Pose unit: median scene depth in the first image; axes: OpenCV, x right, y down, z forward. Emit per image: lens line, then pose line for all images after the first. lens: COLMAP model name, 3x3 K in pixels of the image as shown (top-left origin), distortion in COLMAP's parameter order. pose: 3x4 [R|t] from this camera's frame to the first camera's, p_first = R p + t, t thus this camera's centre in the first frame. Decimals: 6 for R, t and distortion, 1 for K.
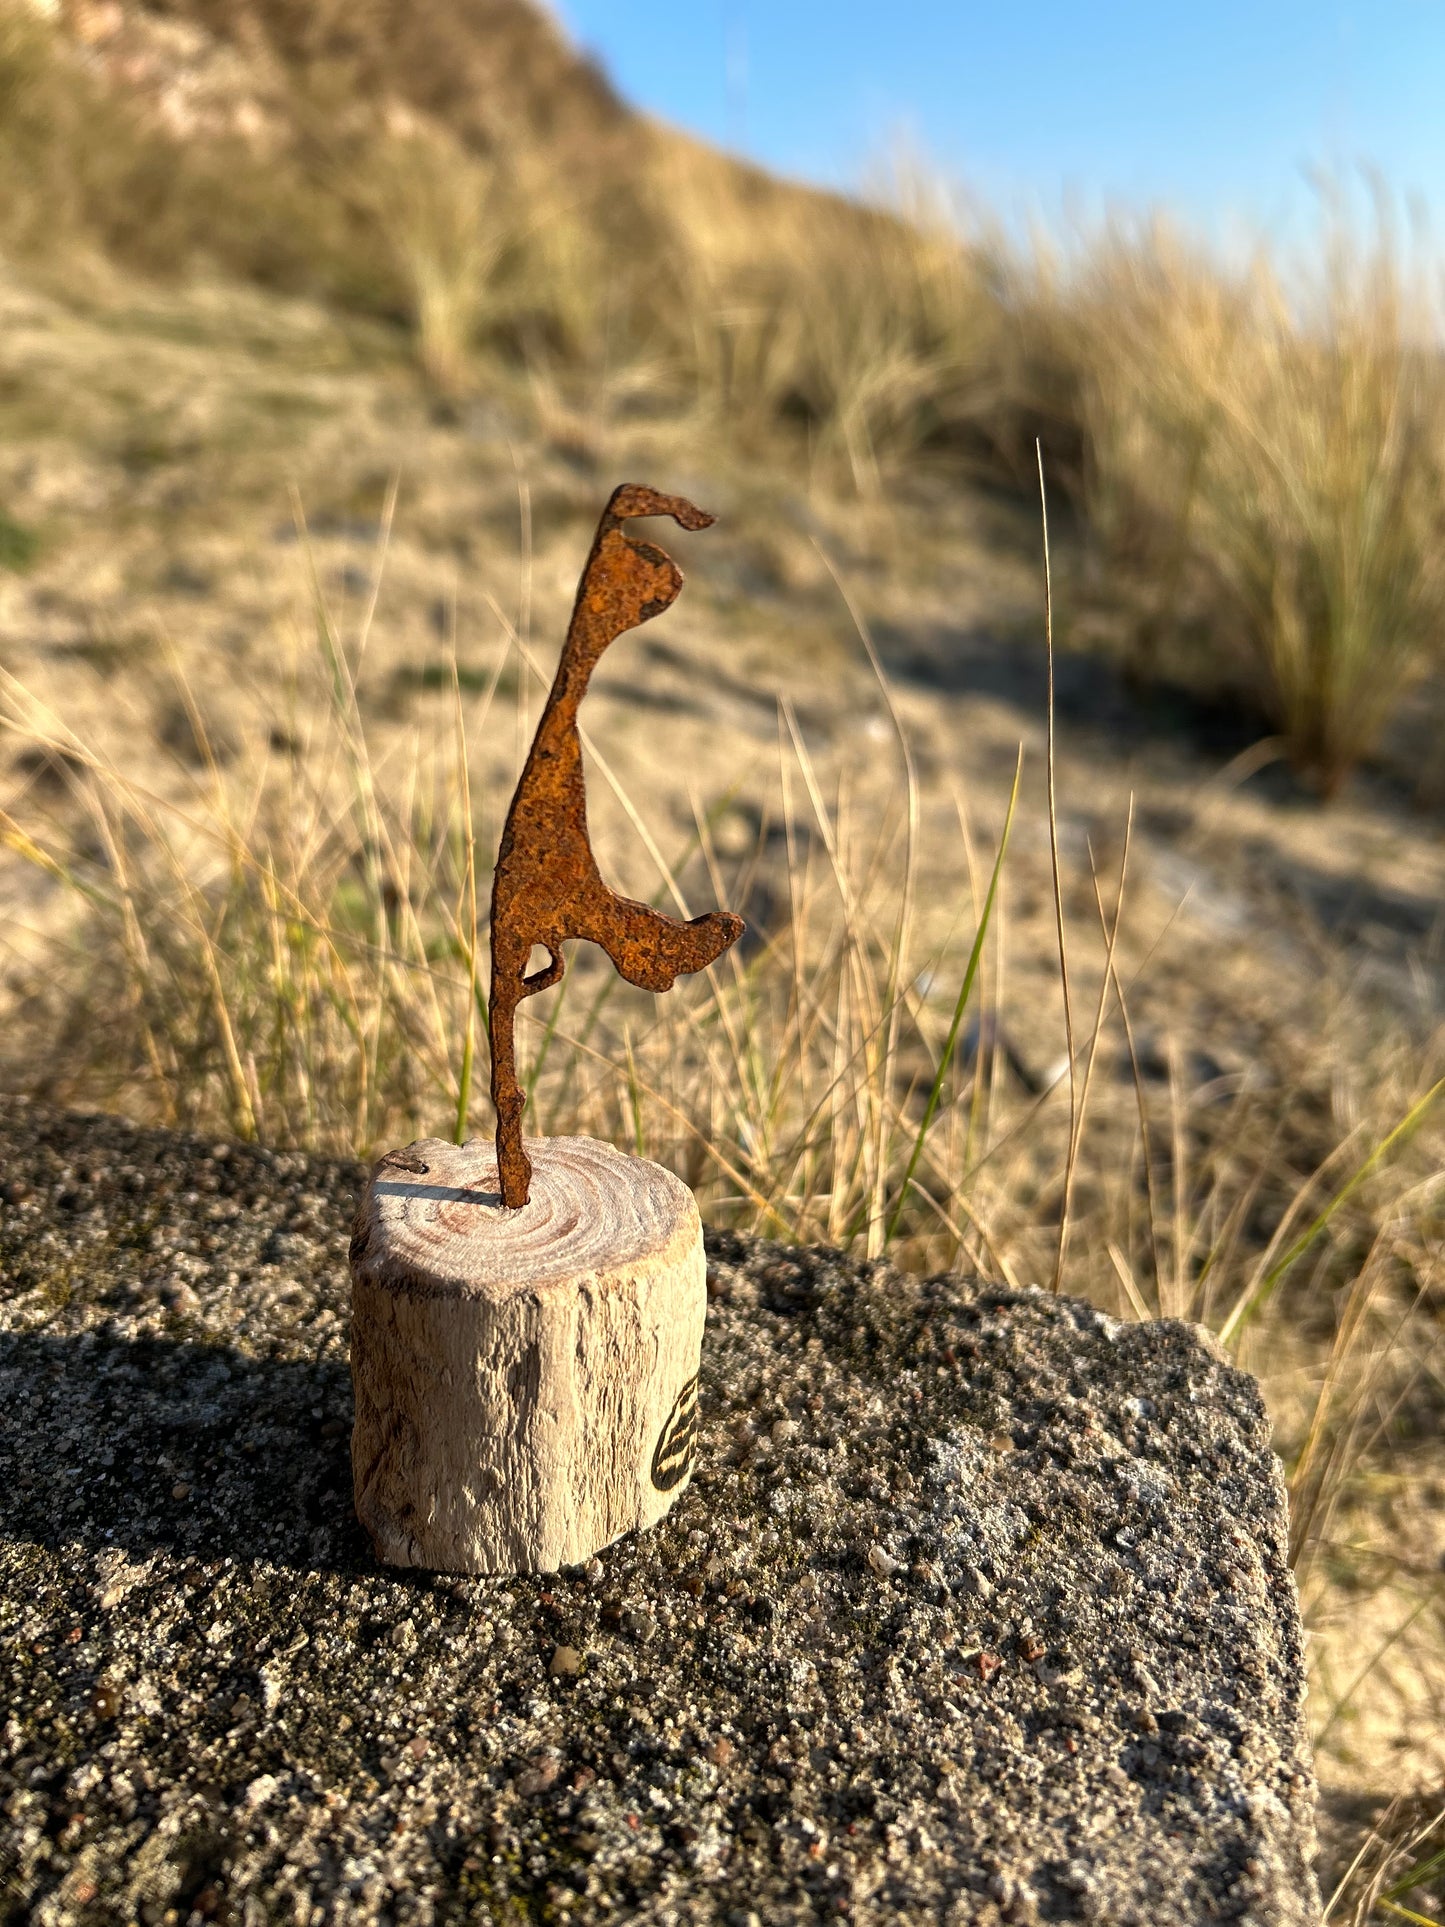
lens RADIAL K [[1494.4, 0, 724.7], [0, 1494.4, 974.9], [0, 0, 1]] dist [-0.018970, 0.005264]
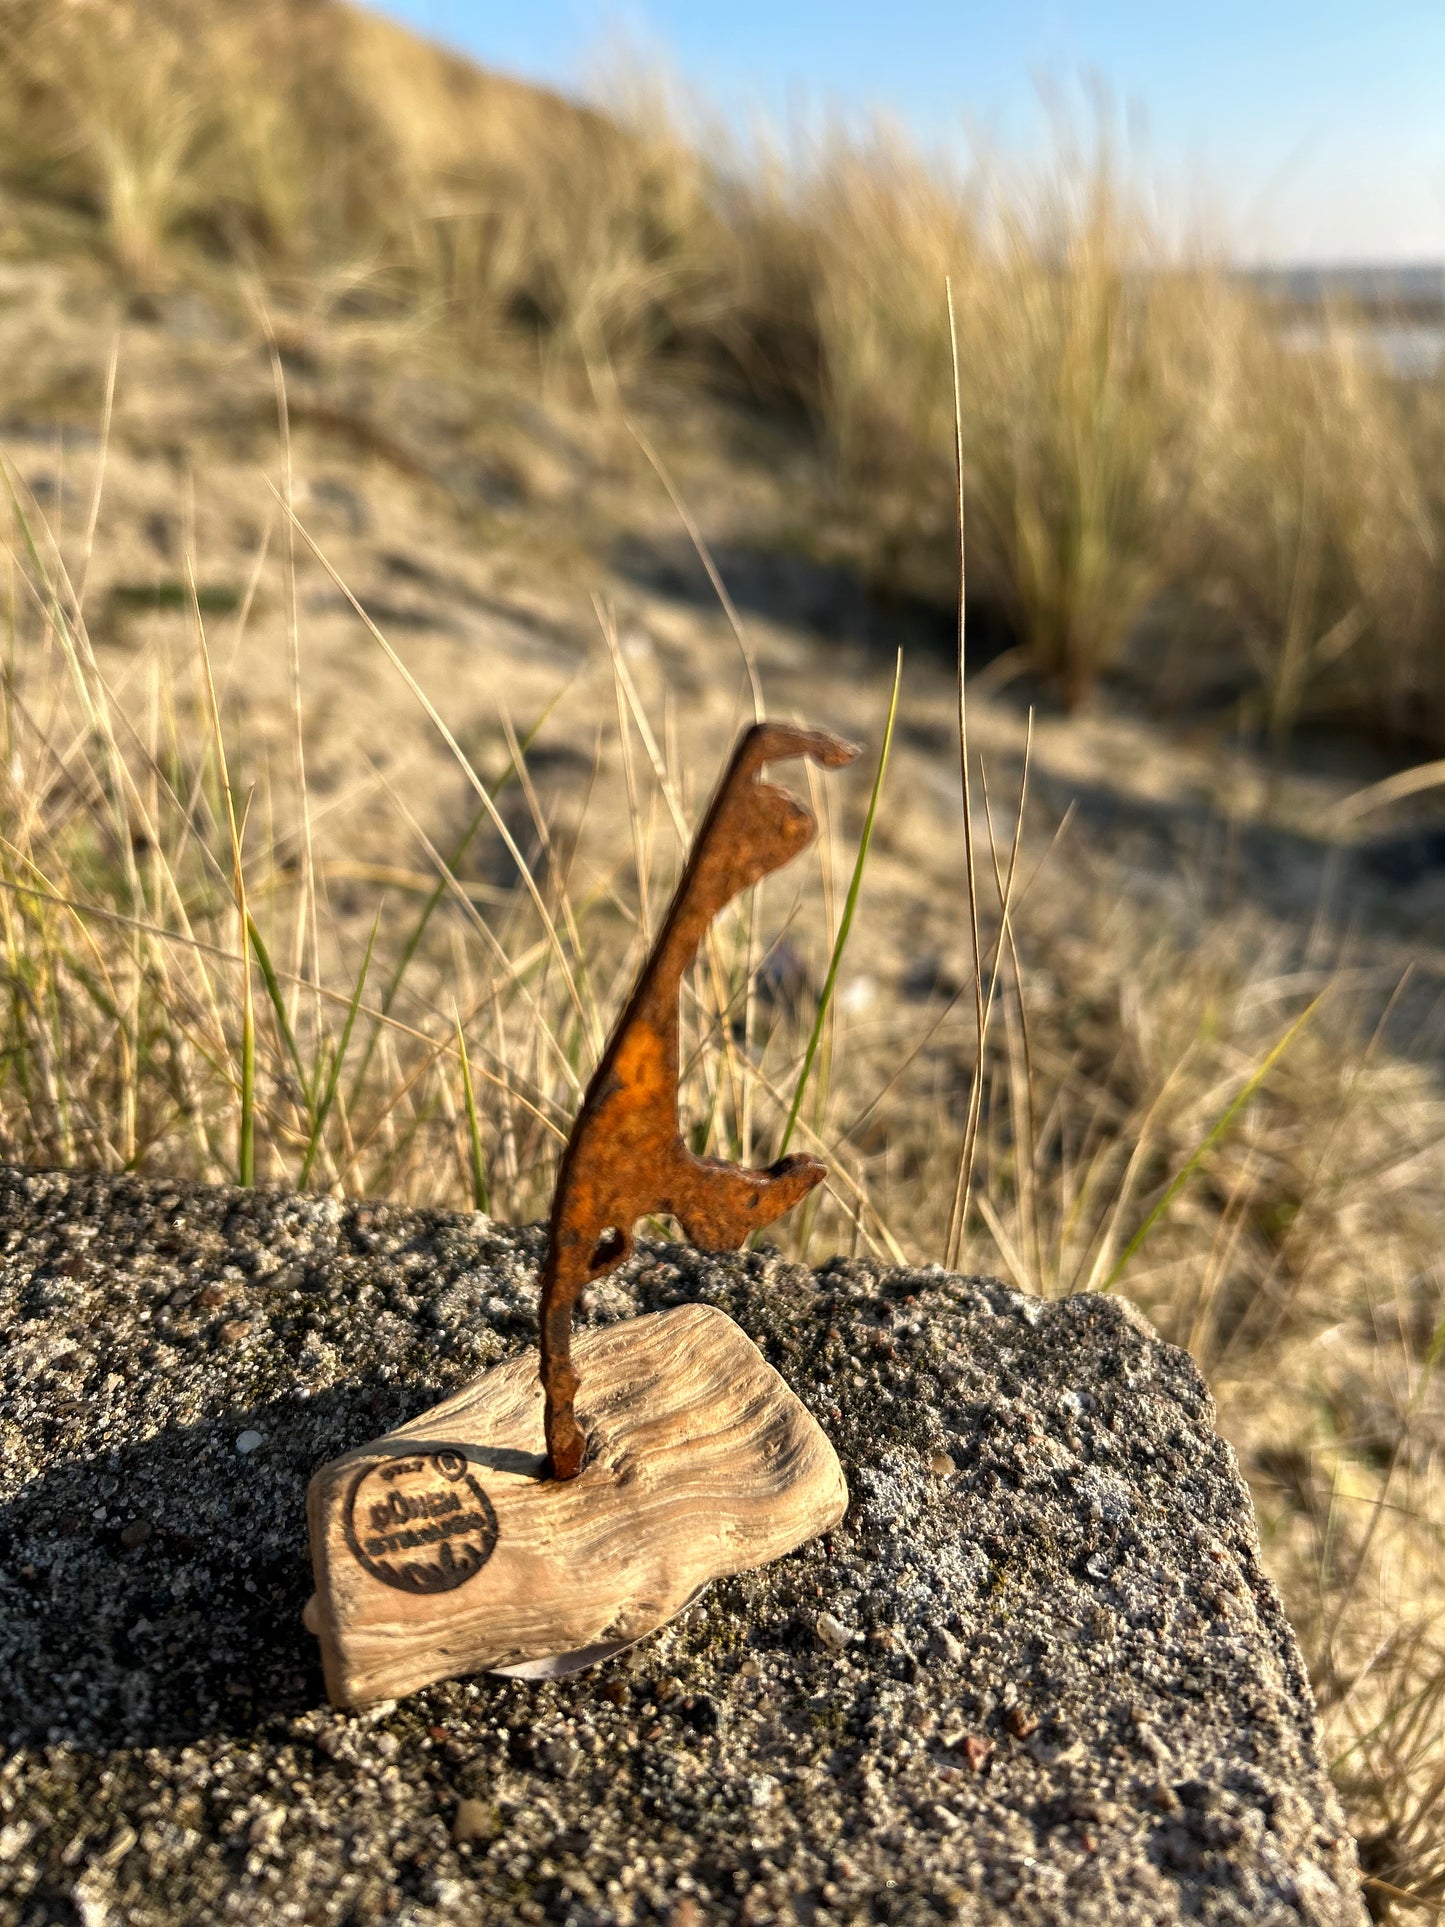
lens RADIAL K [[1494.4, 0, 713.6], [0, 1494.4, 963.0], [0, 0, 1]] dist [-0.018970, 0.005264]
pose [[0.985677, -0.049636, 0.161172, -0.080156], [0.042304, 0.997921, 0.048613, -0.029405], [-0.163250, -0.041098, 0.985728, 0.198238]]
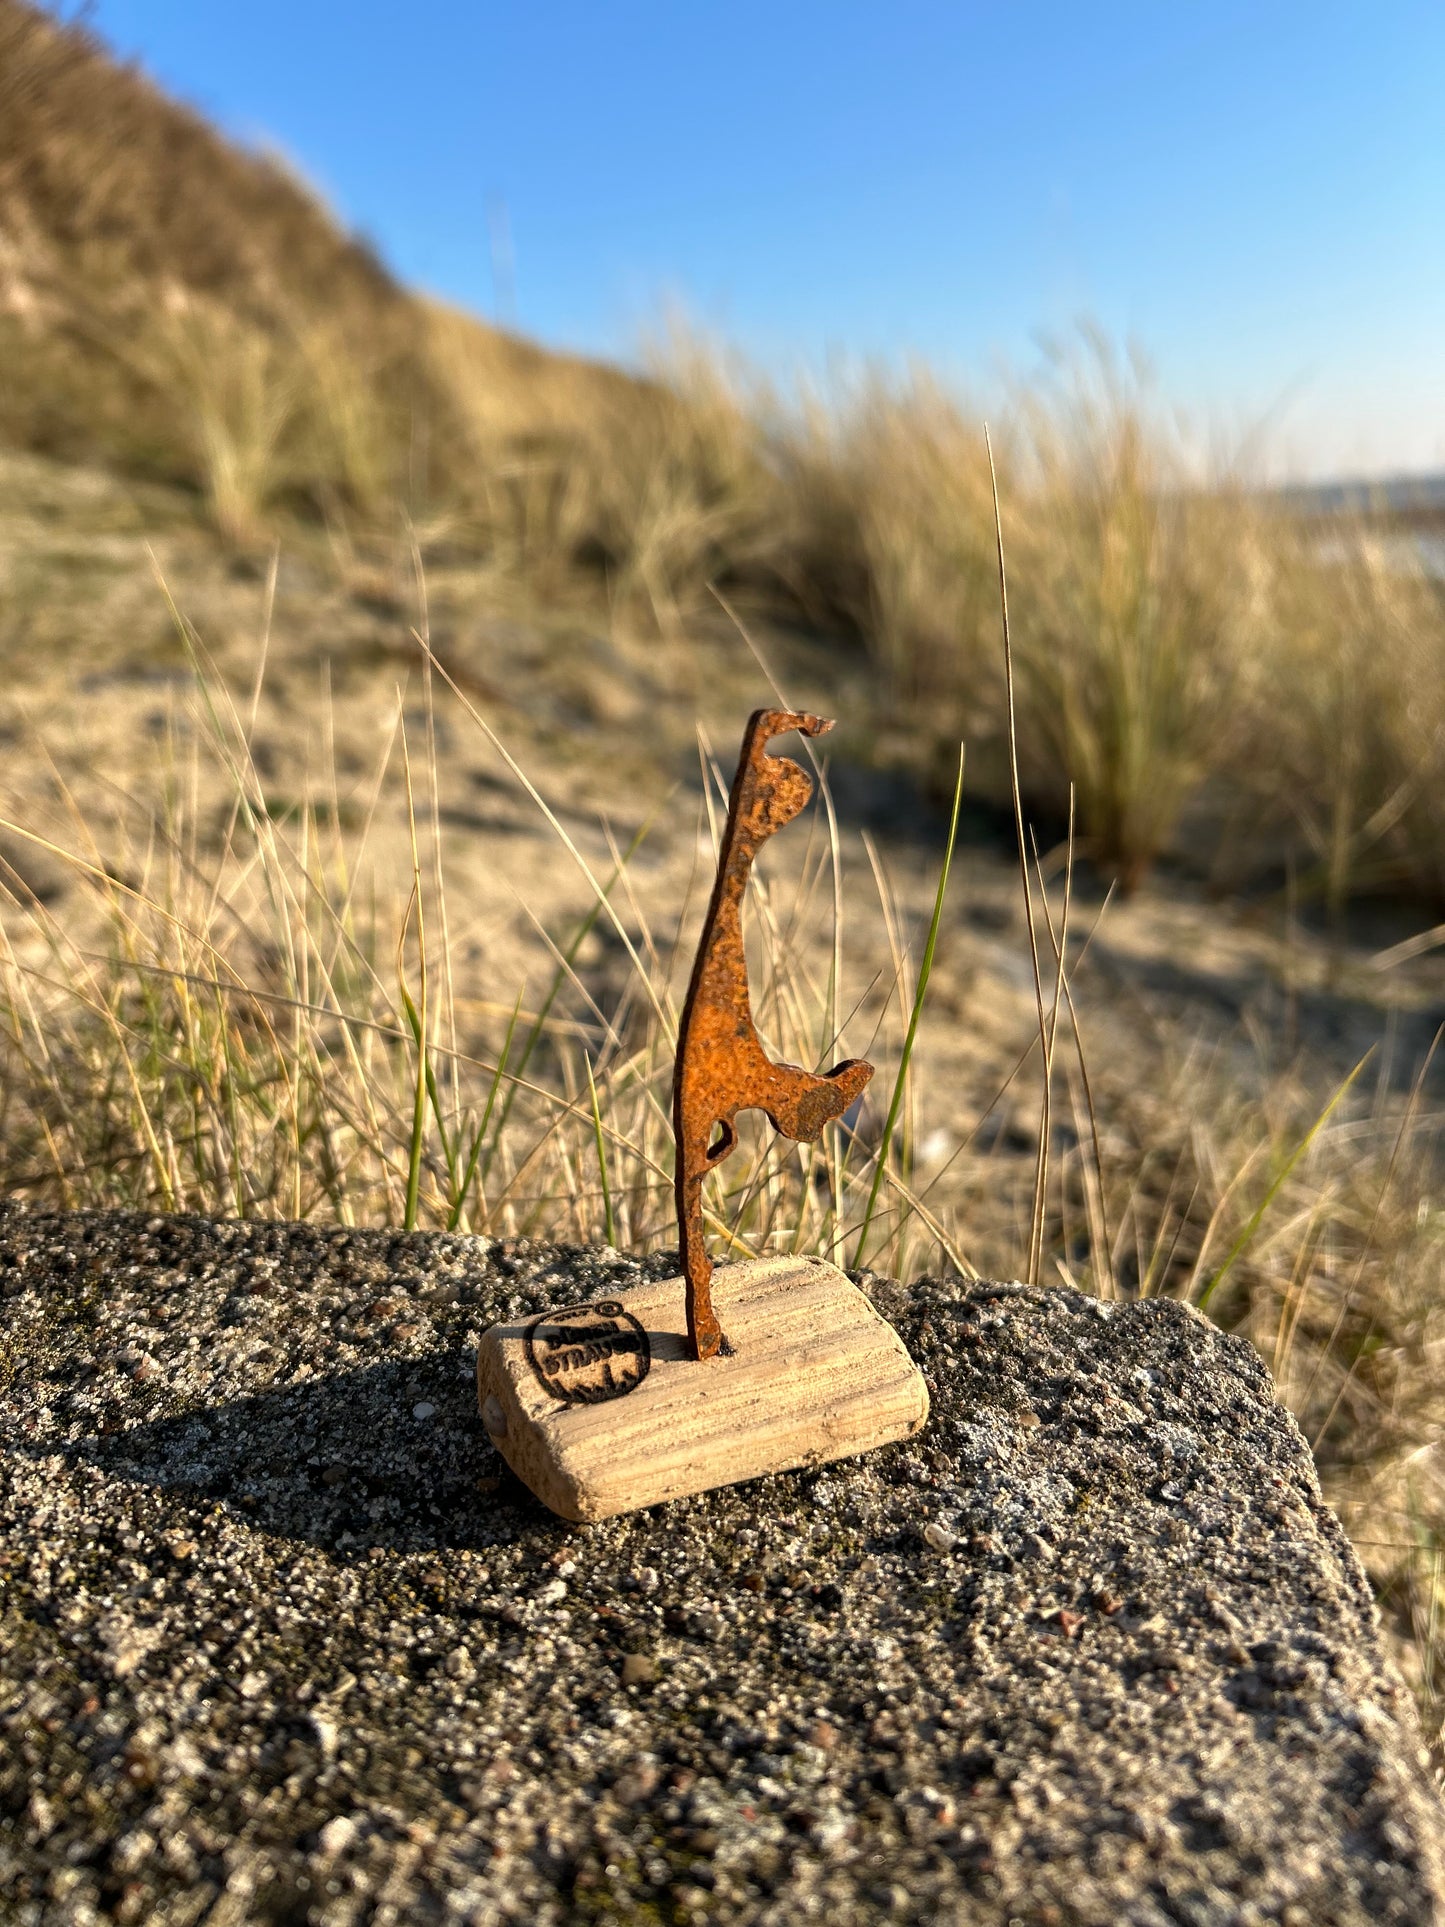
lens RADIAL K [[1494.4, 0, 713.5], [0, 1494.4, 967.9], [0, 0, 1]] dist [-0.018970, 0.005264]
pose [[0.990435, -0.063023, 0.122742, -0.138161], [0.075326, 0.992300, -0.098315, 0.111784], [-0.115601, 0.106620, 0.987557, 0.020941]]
